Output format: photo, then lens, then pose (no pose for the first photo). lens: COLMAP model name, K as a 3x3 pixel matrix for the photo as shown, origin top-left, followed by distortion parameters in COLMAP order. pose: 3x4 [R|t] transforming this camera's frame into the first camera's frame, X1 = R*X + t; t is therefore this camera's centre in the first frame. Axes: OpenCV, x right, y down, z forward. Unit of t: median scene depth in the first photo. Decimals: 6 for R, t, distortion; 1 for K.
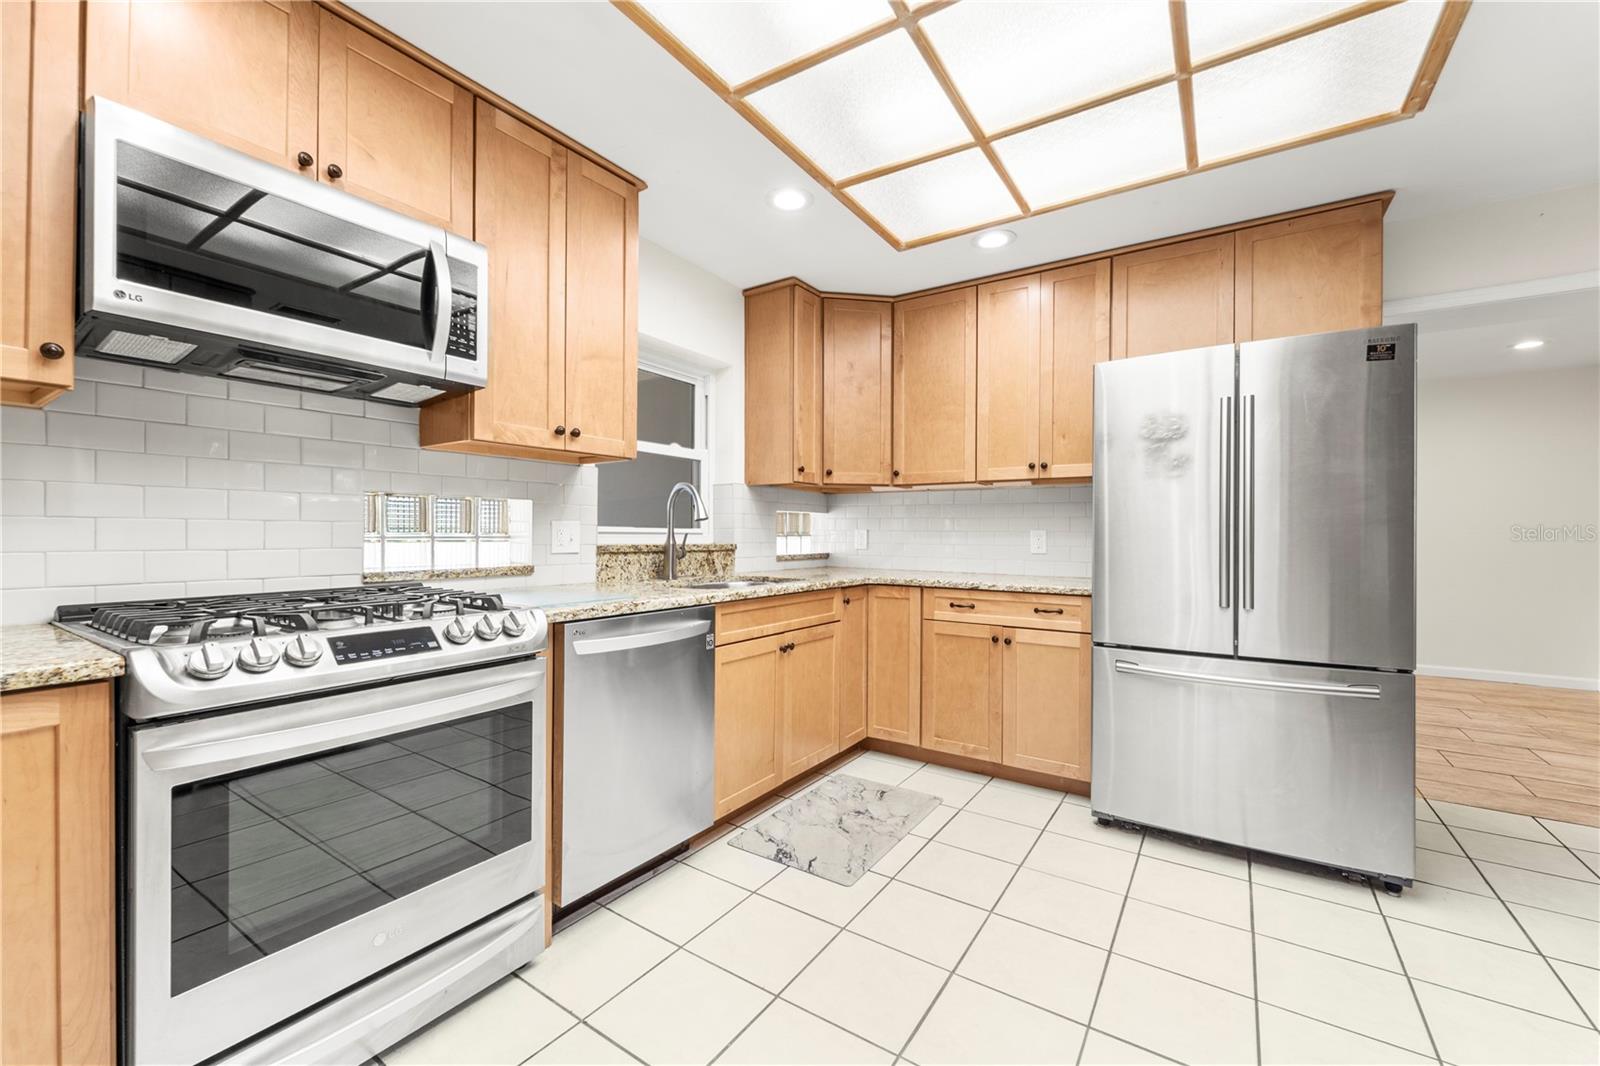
lens RADIAL K [[651.4, 0, 793.1], [0, 651.4, 536.6], [0, 0, 1]] dist [0.001593, -0.002081]
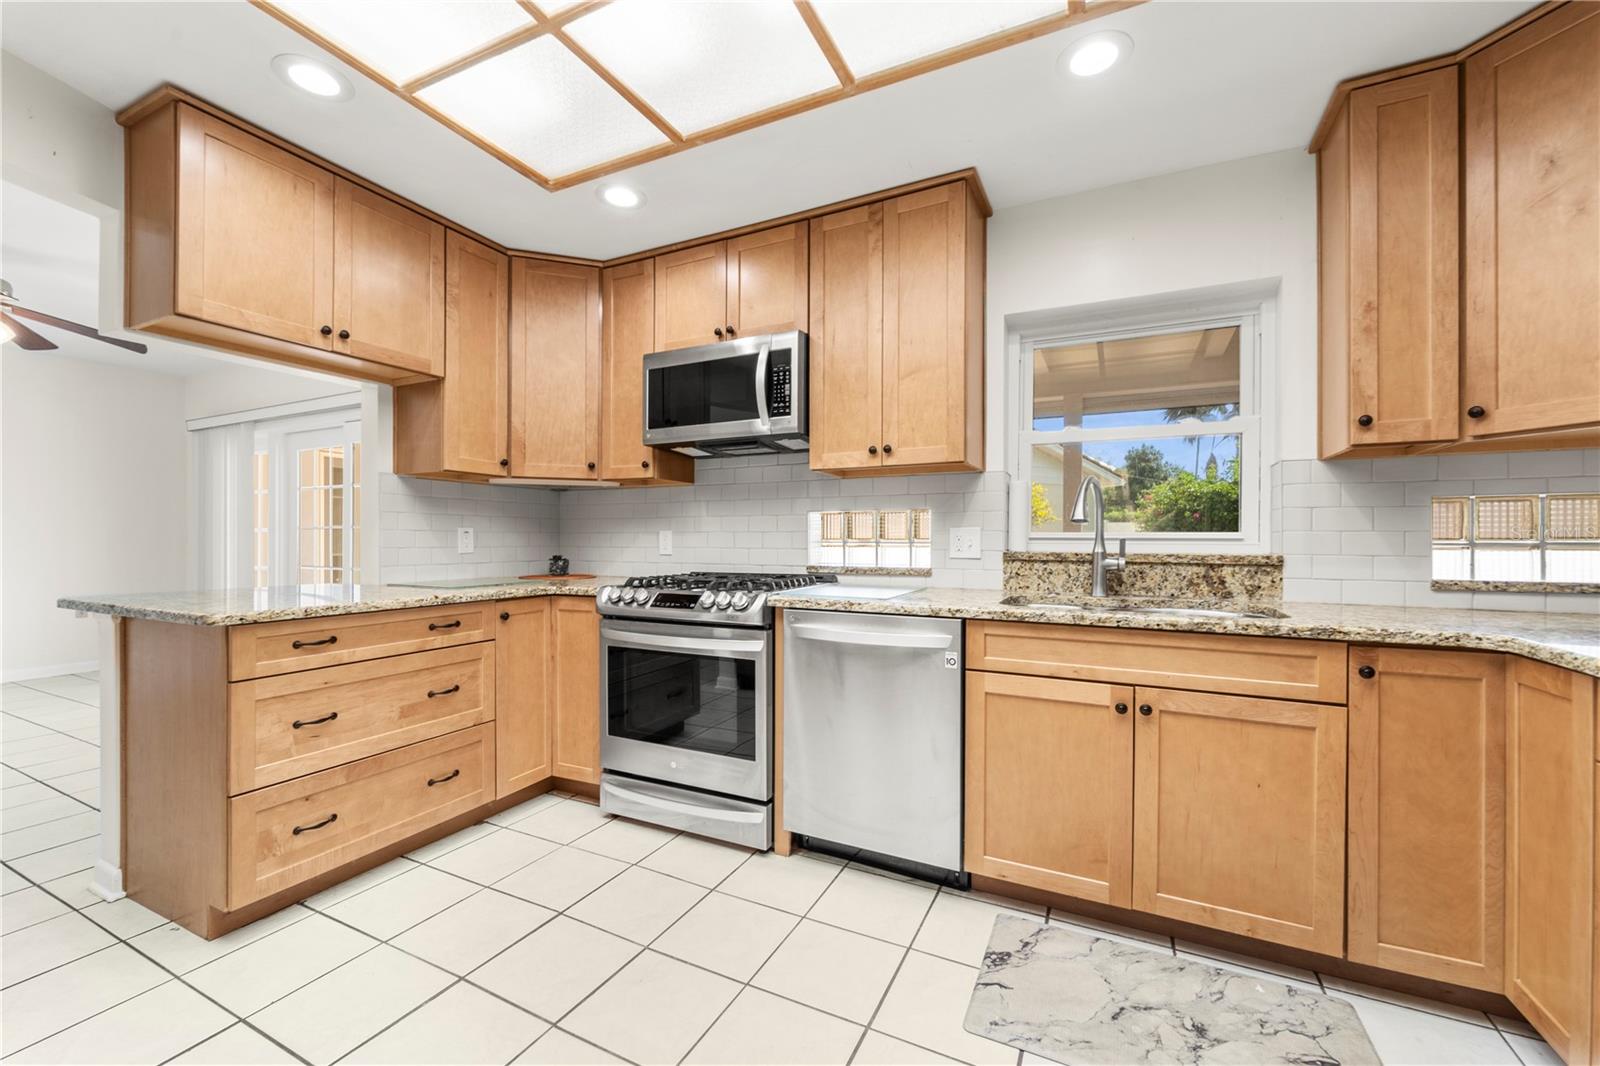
lens RADIAL K [[651.4, 0, 795.3], [0, 651.4, 540.0], [0, 0, 1]] dist [0.001593, -0.002081]
pose [[0.123737, -0.004201, -0.992306, 0.598829], [-0.006826, 0.999964, -0.005085, 0.002896], [0.992292, 0.007403, 0.123704, 0.558075]]
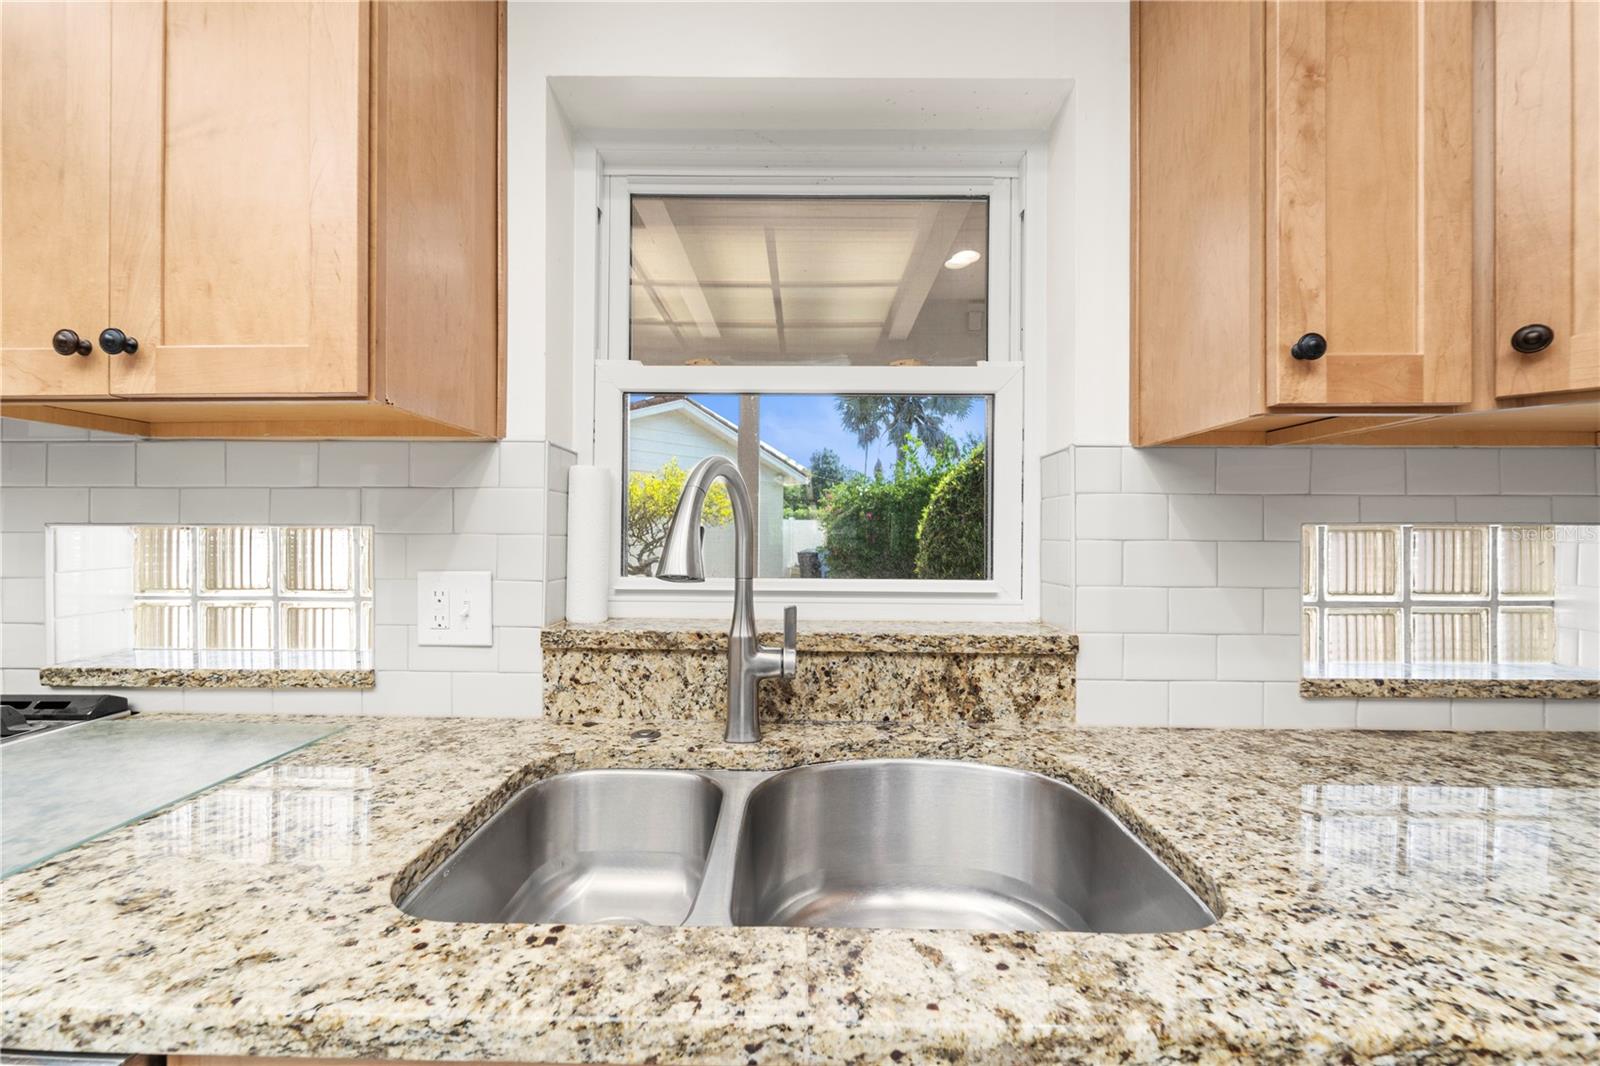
lens RADIAL K [[651.4, 0, 800.7], [0, 651.4, 539.4], [0, 0, 1]] dist [0.001593, -0.002081]
pose [[0.546803, 0.005073, -0.837246, 0.128767], [-0.005988, 0.999980, 0.002148, -0.044039], [0.837240, 0.003839, 0.546822, 0.883776]]
